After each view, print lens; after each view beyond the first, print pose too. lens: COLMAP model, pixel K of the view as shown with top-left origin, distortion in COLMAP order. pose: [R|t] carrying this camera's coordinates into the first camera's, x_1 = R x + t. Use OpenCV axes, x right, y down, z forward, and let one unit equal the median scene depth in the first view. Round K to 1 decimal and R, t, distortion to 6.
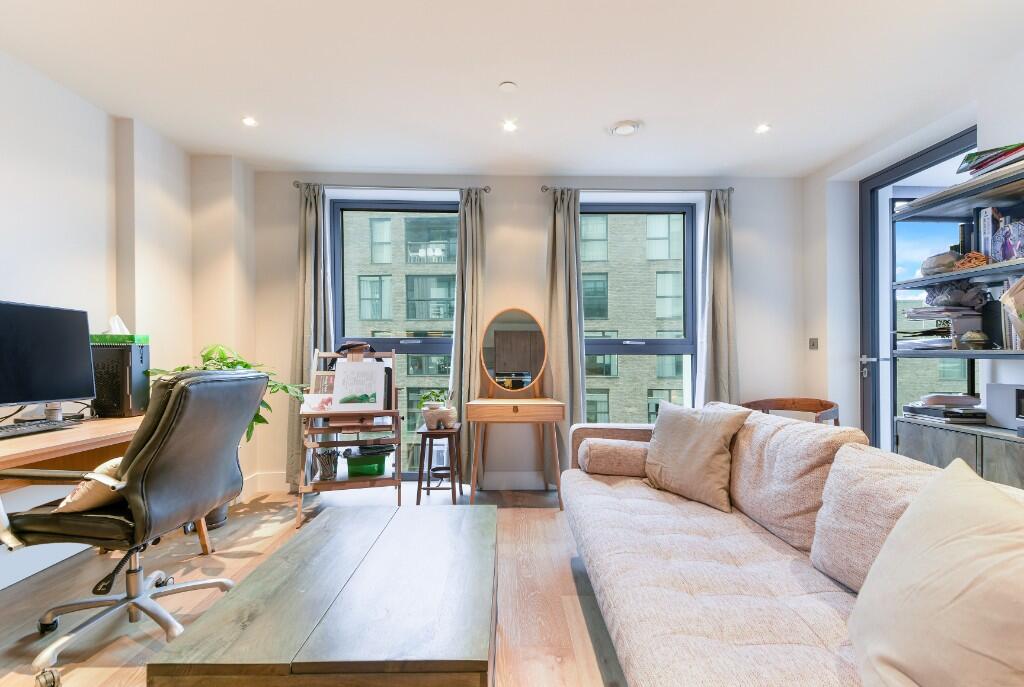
lens RADIAL K [[466.9, 0, 508.4], [0, 466.9, 346.8], [0, 0, 1]] dist [0.025997, -0.015650]
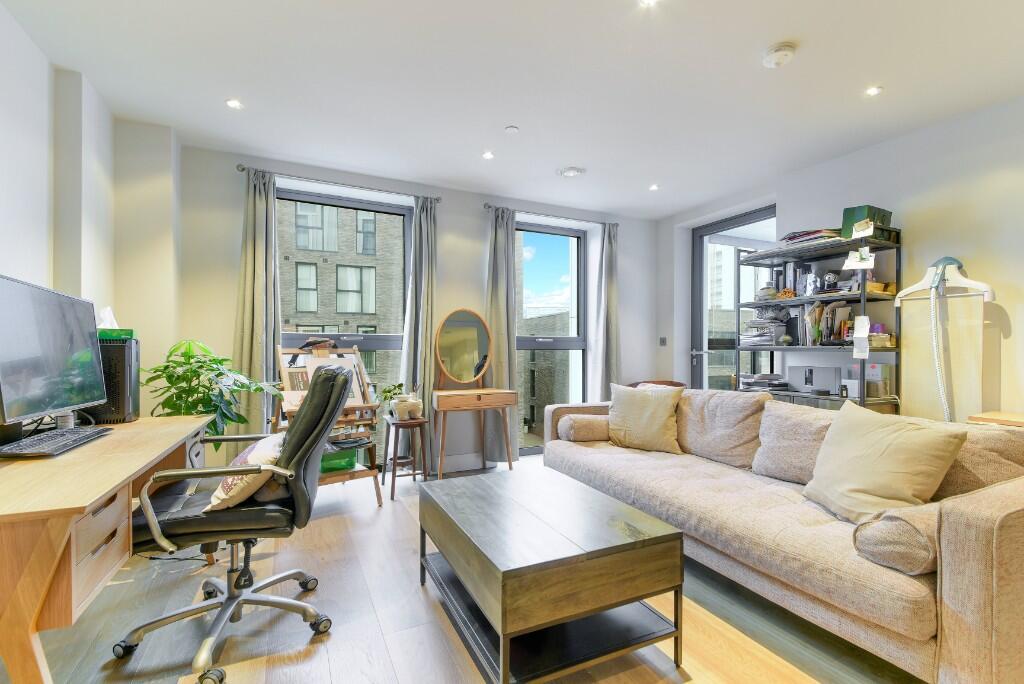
lens RADIAL K [[468.1, 0, 512.0], [0, 468.1, 342.0], [0, 0, 1]] dist [0.019386, -0.000616]
pose [[0.909423, 0.002904, 0.415863, -0.403267], [-0.002597, 0.999996, -0.001304, -0.002090], [-0.415865, 0.000106, 0.909426, -0.086019]]
